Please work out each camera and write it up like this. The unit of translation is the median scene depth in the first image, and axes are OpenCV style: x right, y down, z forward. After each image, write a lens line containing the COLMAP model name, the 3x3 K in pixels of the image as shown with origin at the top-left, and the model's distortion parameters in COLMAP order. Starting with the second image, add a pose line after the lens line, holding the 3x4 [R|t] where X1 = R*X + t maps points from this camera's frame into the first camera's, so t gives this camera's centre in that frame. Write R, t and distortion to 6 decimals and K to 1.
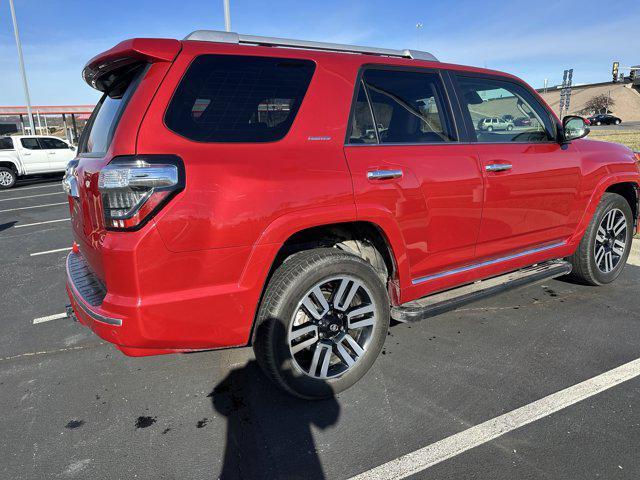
lens RADIAL K [[459.9, 0, 323.3], [0, 459.9, 237.4], [0, 0, 1]] dist [0.044659, -0.034288]
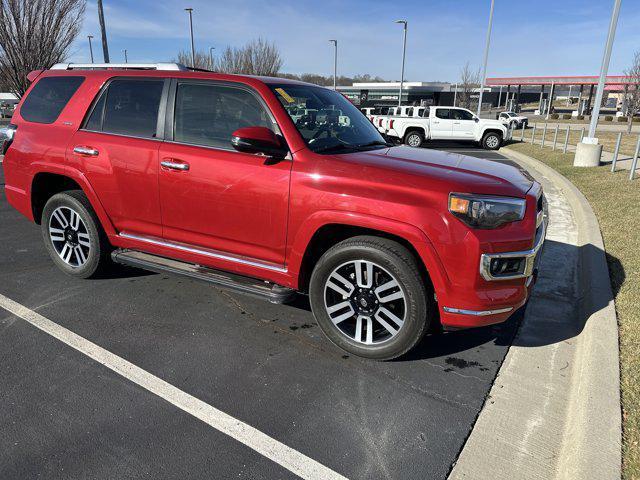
lens RADIAL K [[459.9, 0, 319.1], [0, 459.9, 238.8], [0, 0, 1]] dist [0.044659, -0.034288]
pose [[0.477674, 0.290723, -0.829040, 1.815493], [-0.235360, 0.951513, 0.198062, -0.339154], [0.846424, 0.100514, 0.522937, 0.855953]]
